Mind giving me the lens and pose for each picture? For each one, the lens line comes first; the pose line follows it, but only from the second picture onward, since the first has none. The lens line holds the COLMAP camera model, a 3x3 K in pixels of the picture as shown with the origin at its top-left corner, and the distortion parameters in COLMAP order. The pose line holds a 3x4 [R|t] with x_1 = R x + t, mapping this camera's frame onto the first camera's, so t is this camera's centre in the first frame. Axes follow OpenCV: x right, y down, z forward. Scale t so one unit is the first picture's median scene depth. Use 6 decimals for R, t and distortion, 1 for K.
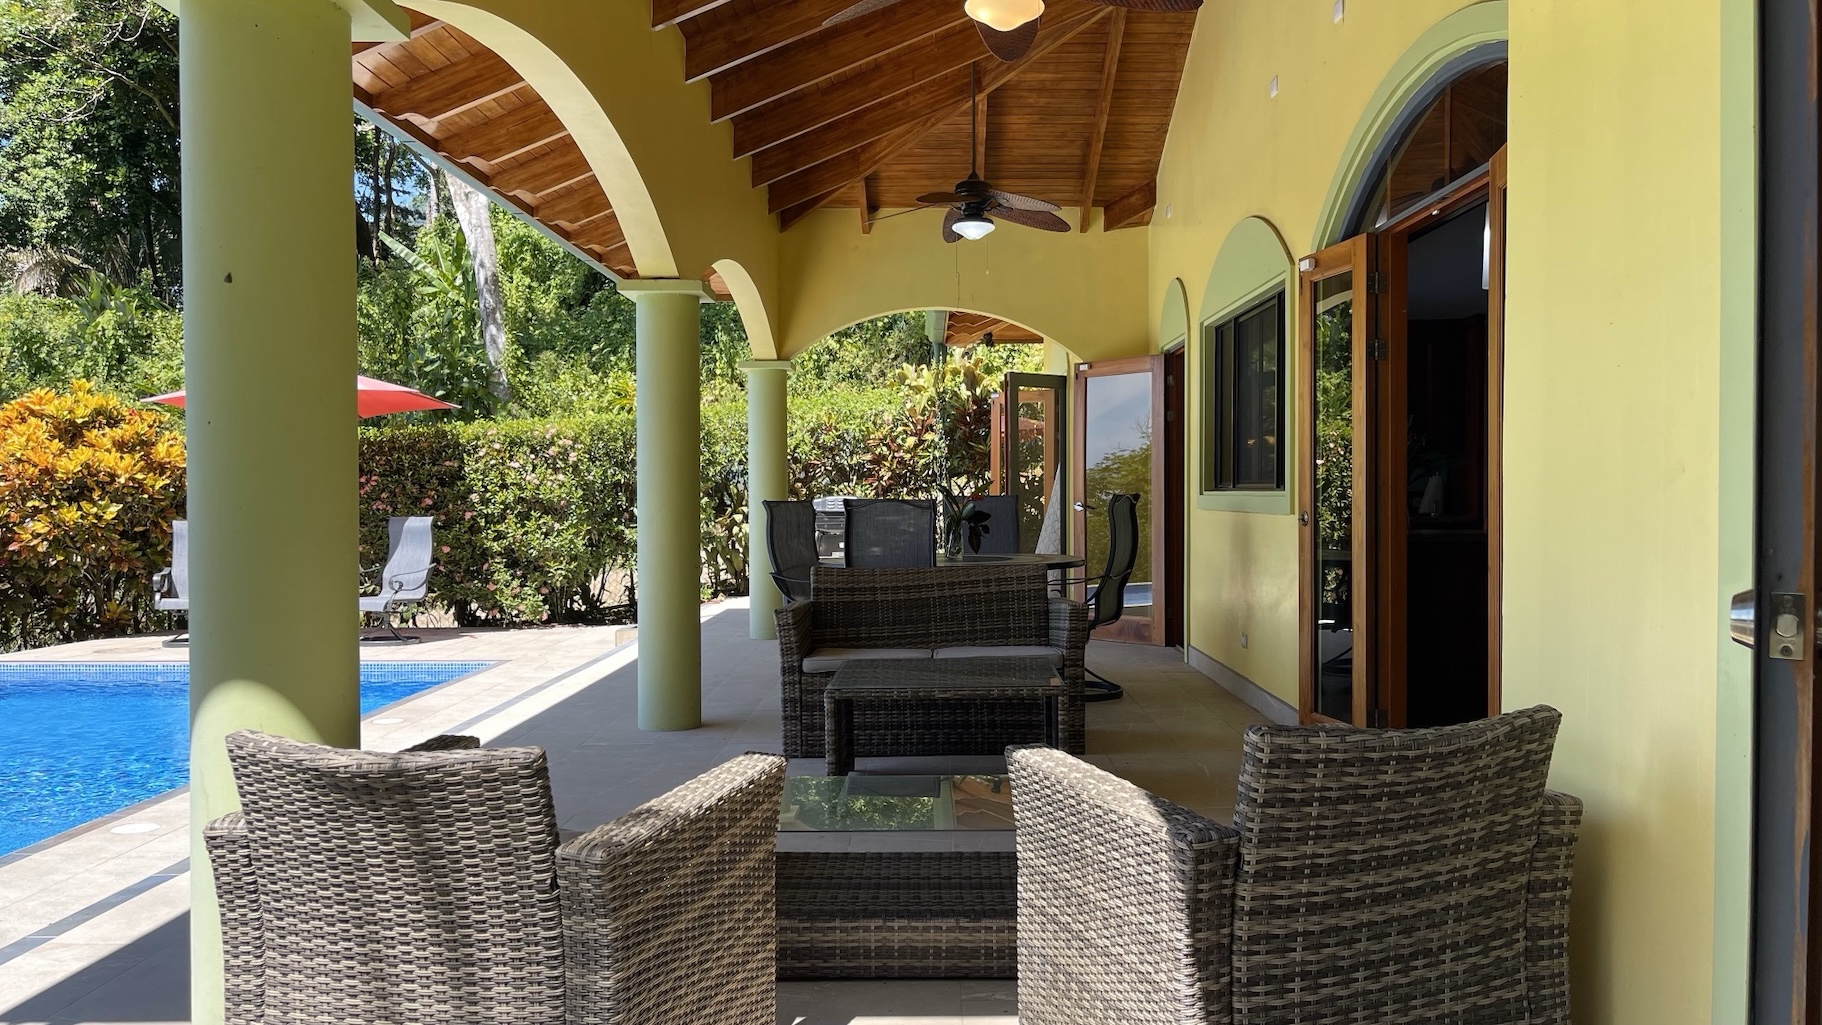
lens RADIAL K [[1354.6, 0, 909.1], [0, 1354.6, 507.5], [0, 0, 1]] dist [0.012345, -0.014141]
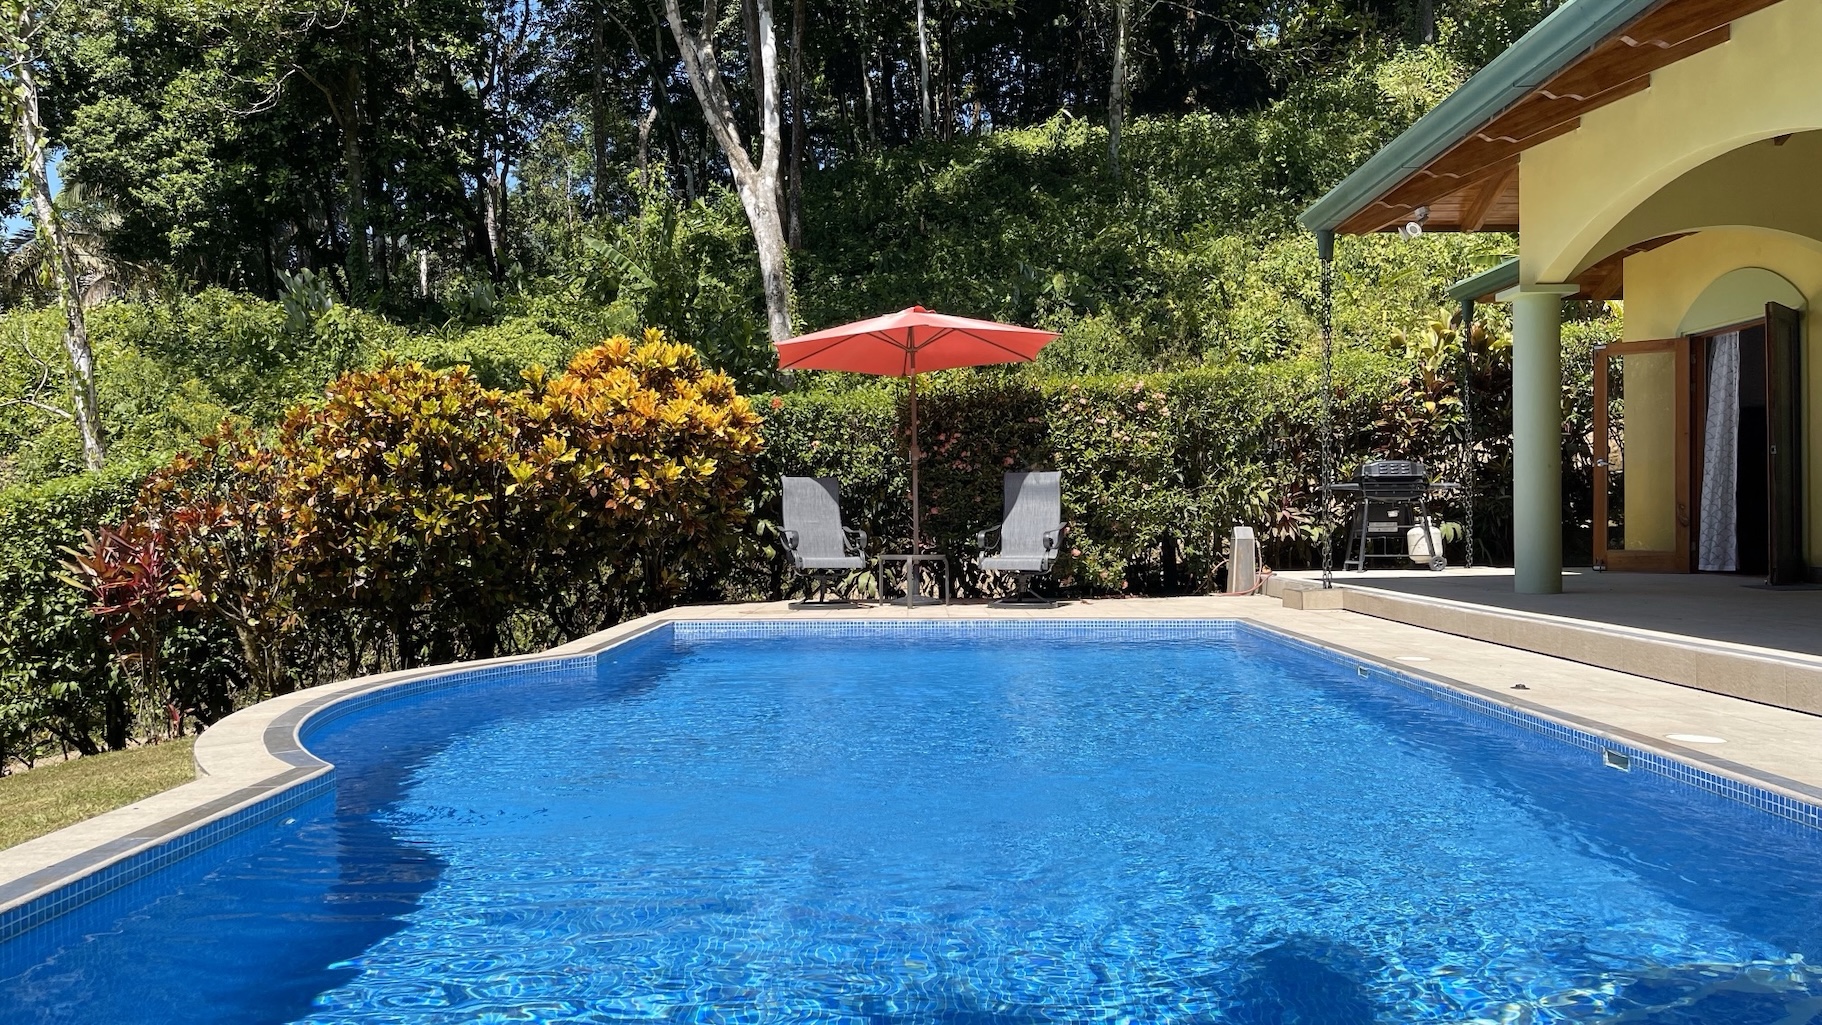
lens RADIAL K [[1354.6, 0, 921.0], [0, 1354.6, 525.1], [0, 0, 1]] dist [0.012345, -0.014141]
pose [[0.999817, -0.003626, 0.018773, -0.434433], [0.003788, 0.999956, -0.008589, 0.047610], [-0.018741, 0.008658, 0.999787, 0.075380]]
